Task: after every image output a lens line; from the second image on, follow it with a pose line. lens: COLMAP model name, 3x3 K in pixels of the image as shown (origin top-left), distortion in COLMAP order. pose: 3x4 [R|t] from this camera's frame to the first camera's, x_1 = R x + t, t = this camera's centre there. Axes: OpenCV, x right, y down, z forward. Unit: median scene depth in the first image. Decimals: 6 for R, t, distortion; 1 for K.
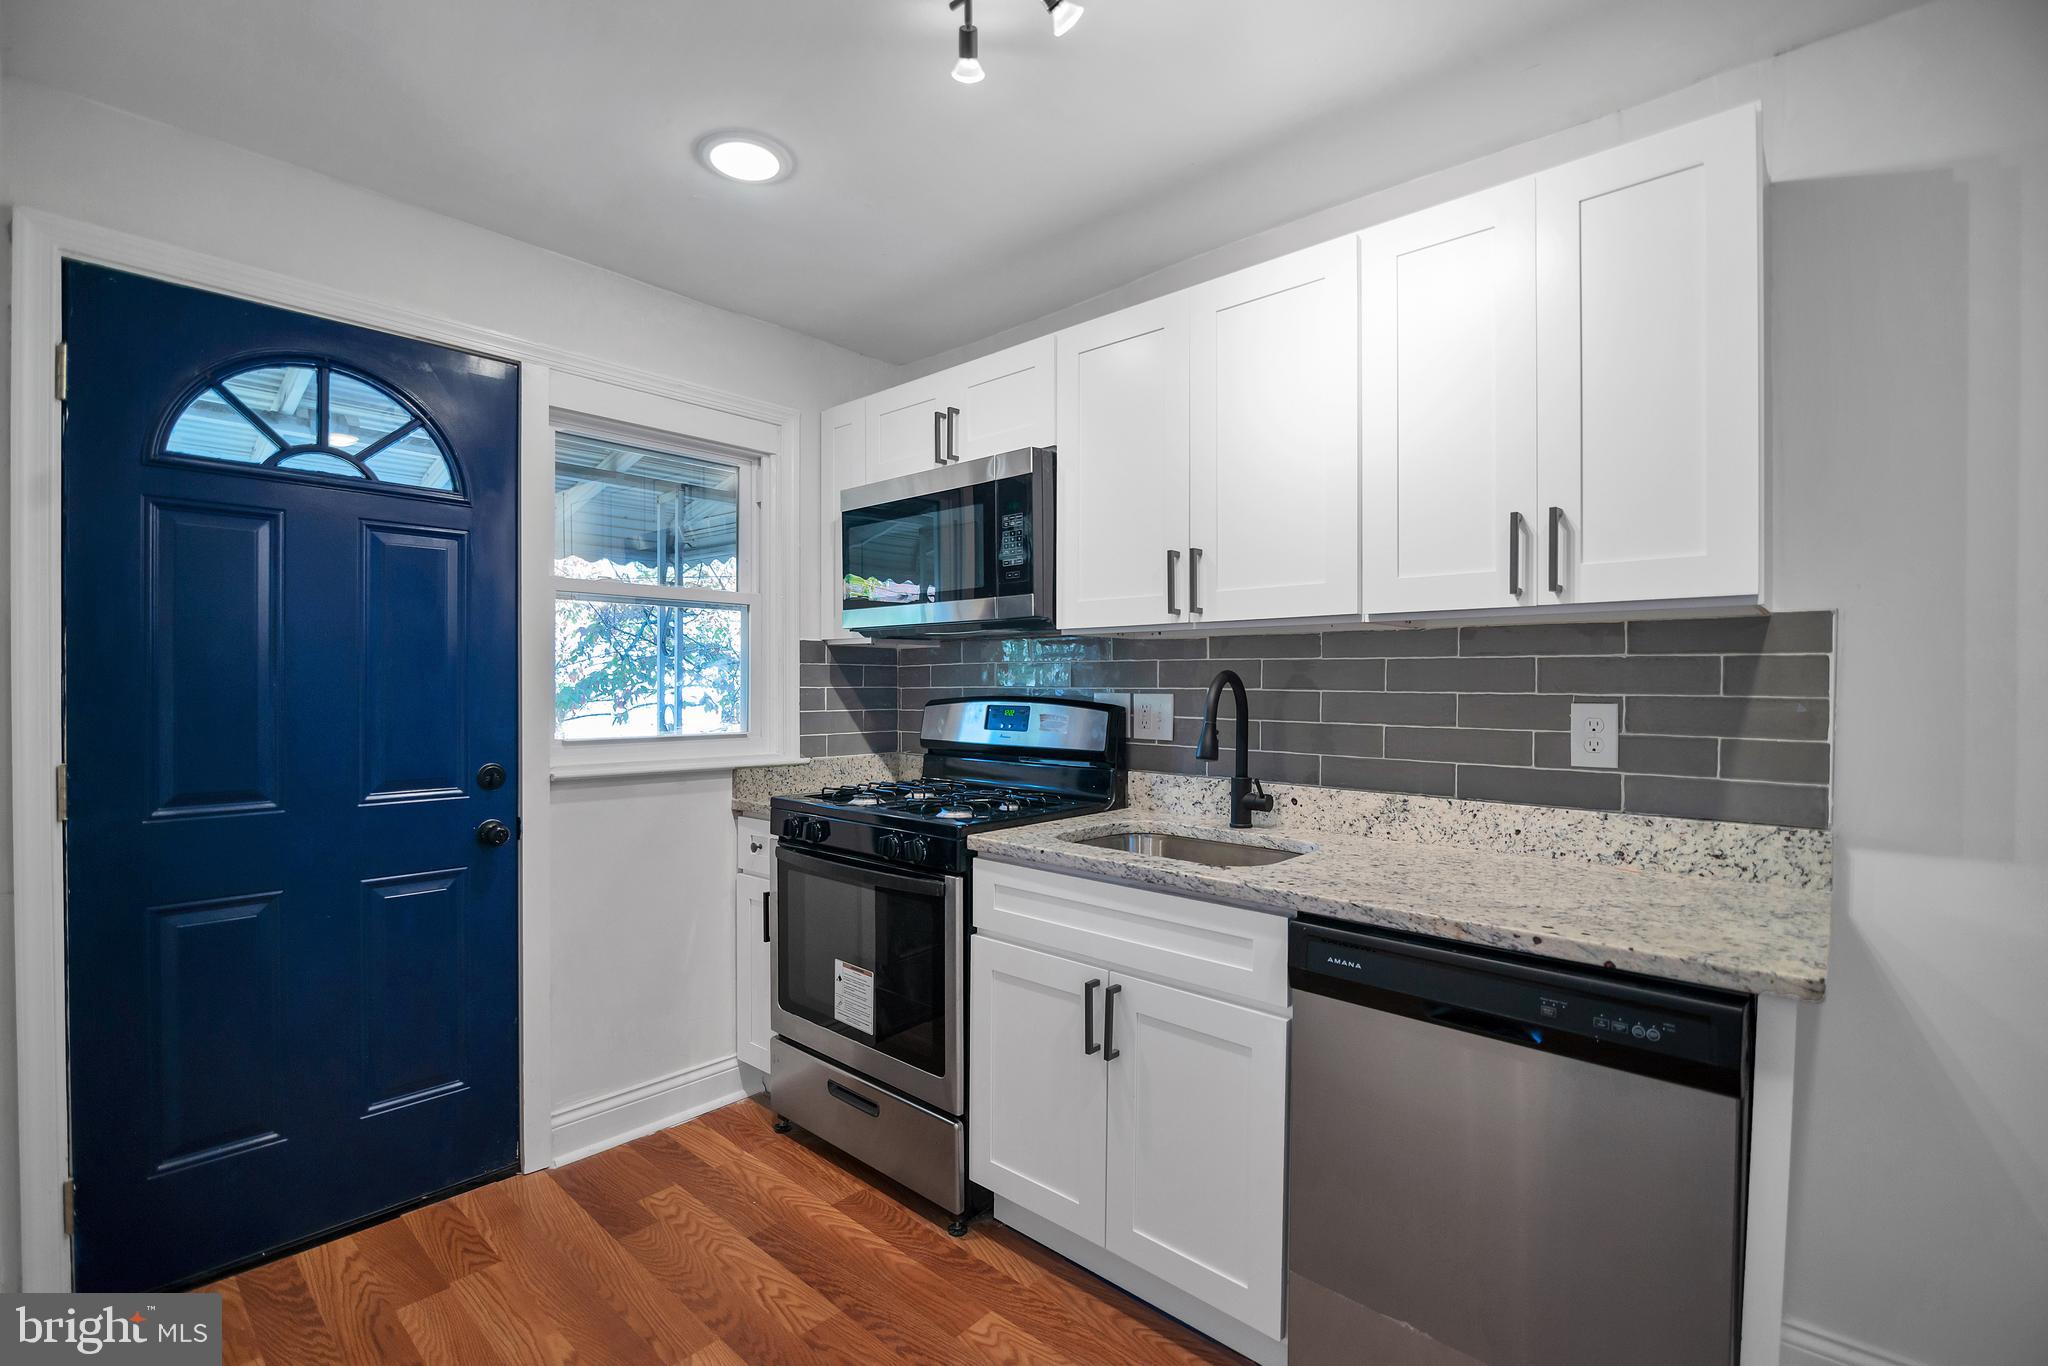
lens RADIAL K [[912.5, 0, 1016.0], [0, 912.5, 688.1], [0, 0, 1]] dist [-0.015194, -0.001125]
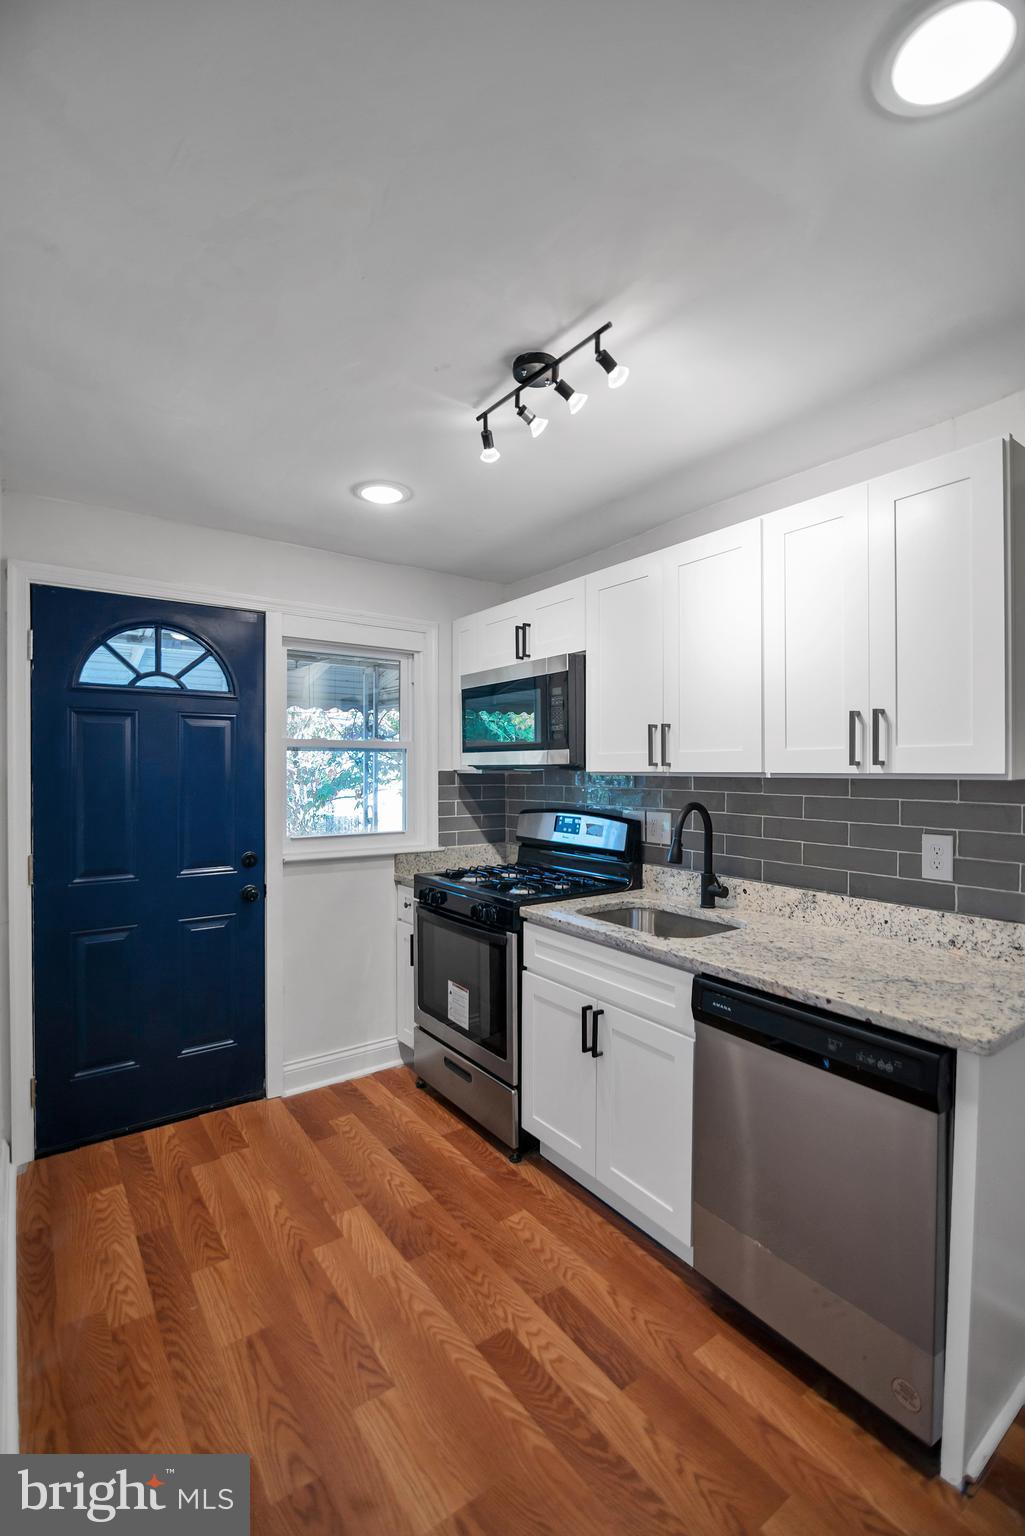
lens RADIAL K [[684.4, 0, 514.4], [0, 684.4, 769.4], [0, 0, 1]] dist [-0.015194, -0.001125]
pose [[0.979439, -0.002613, -0.201723, 0.172748], [0.001826, 0.999990, -0.004092, -0.070021], [0.201732, 0.003639, 0.979434, -0.152769]]
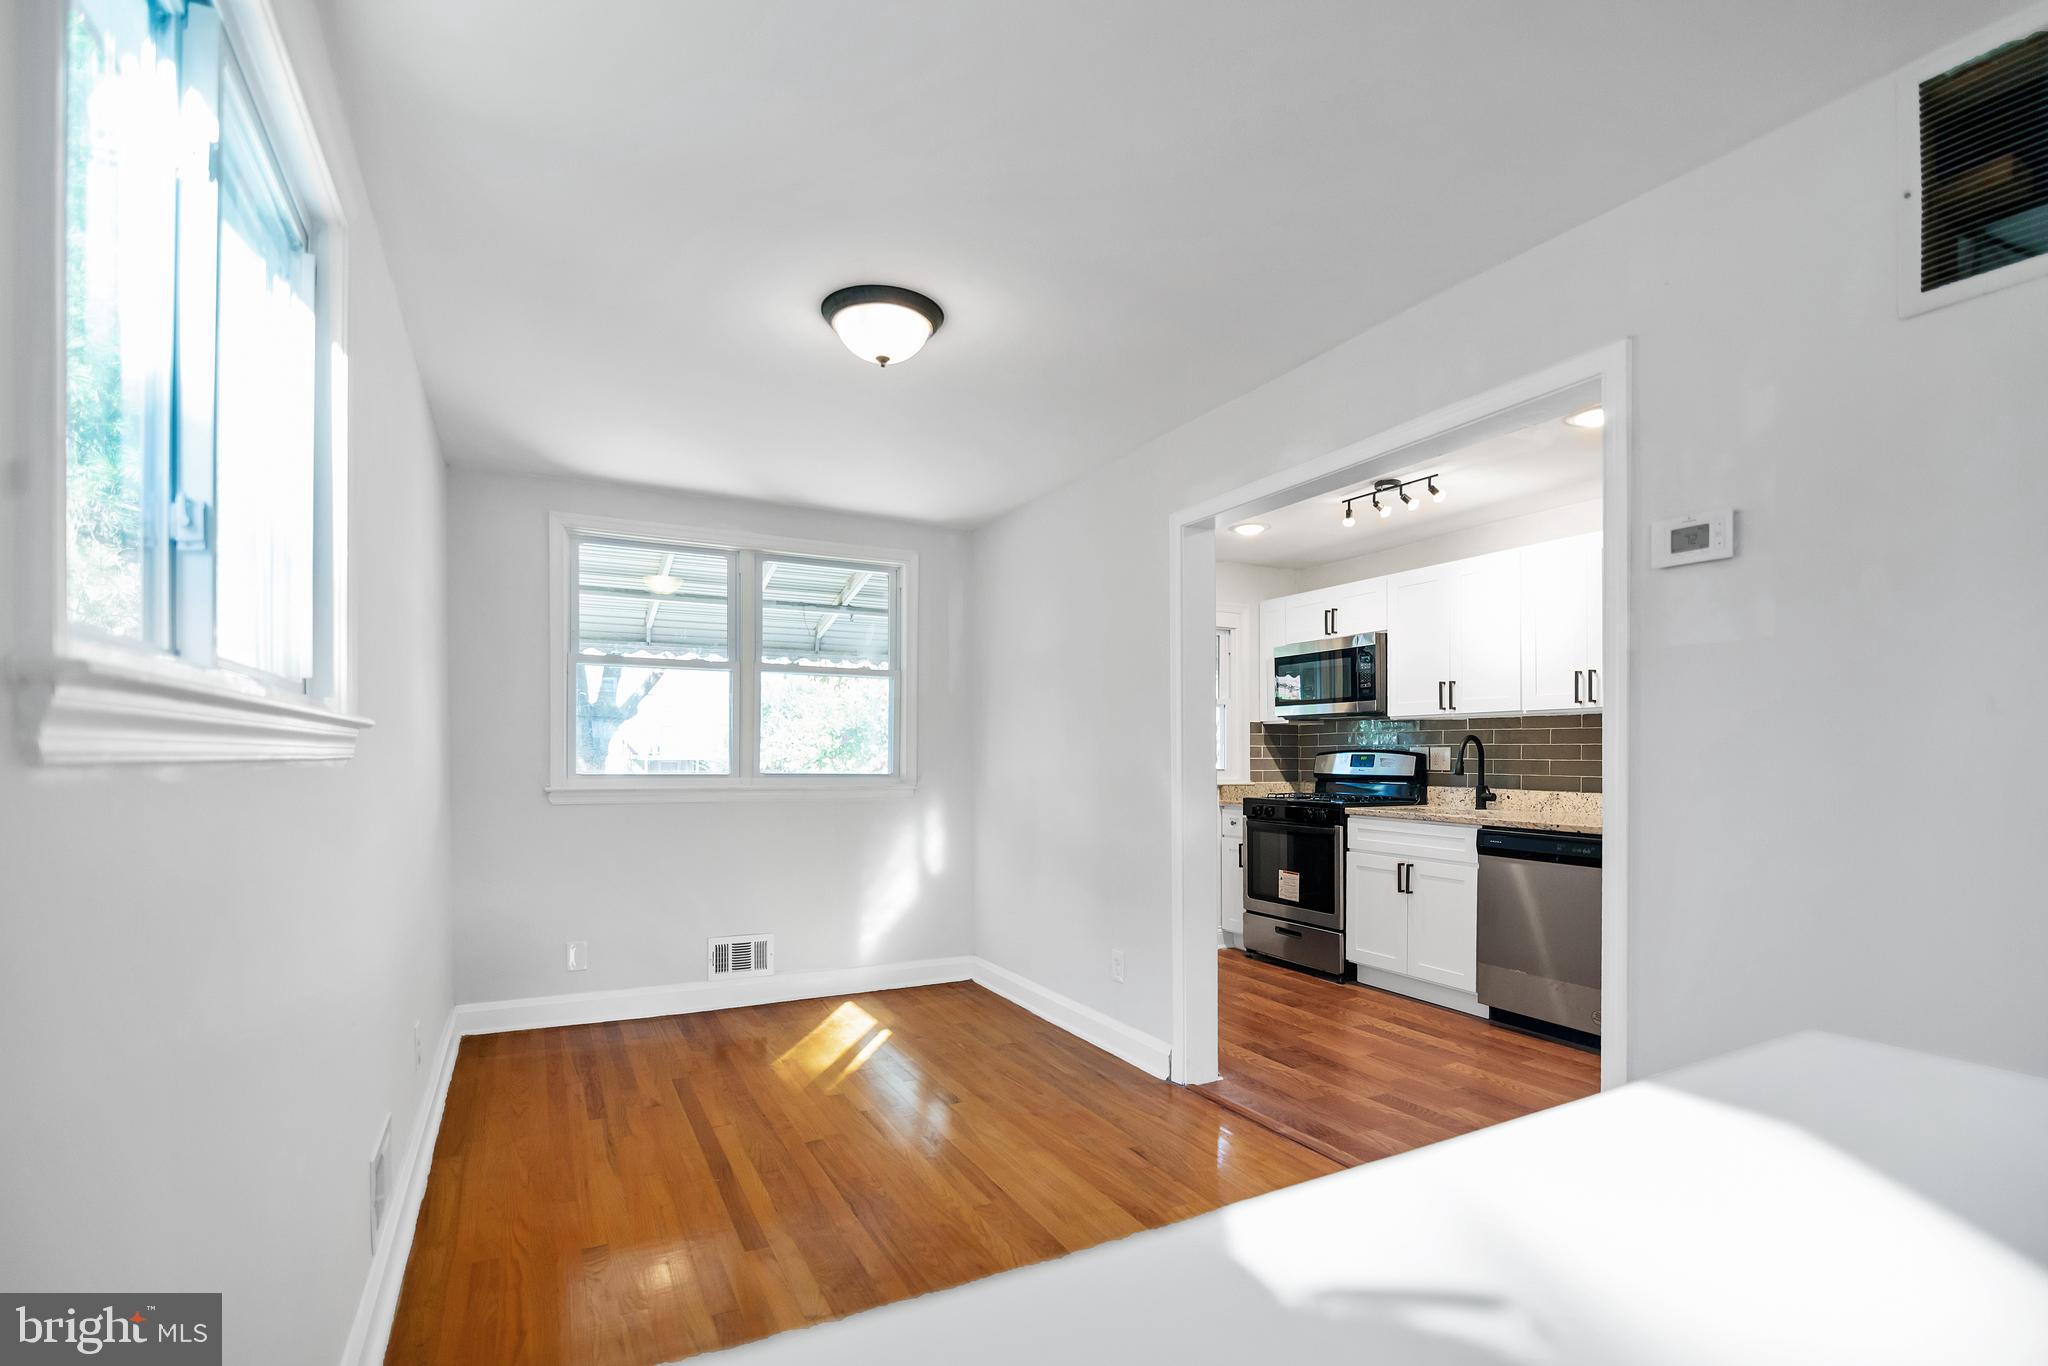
lens RADIAL K [[912.5, 0, 1030.4], [0, 912.5, 750.7], [0, 0, 1]] dist [-0.015194, -0.001125]
pose [[0.937821, -0.002209, -0.347114, -0.000174], [-0.001076, 0.999956, -0.009273, 0.039485], [0.347119, 0.009070, 0.937777, -1.404044]]
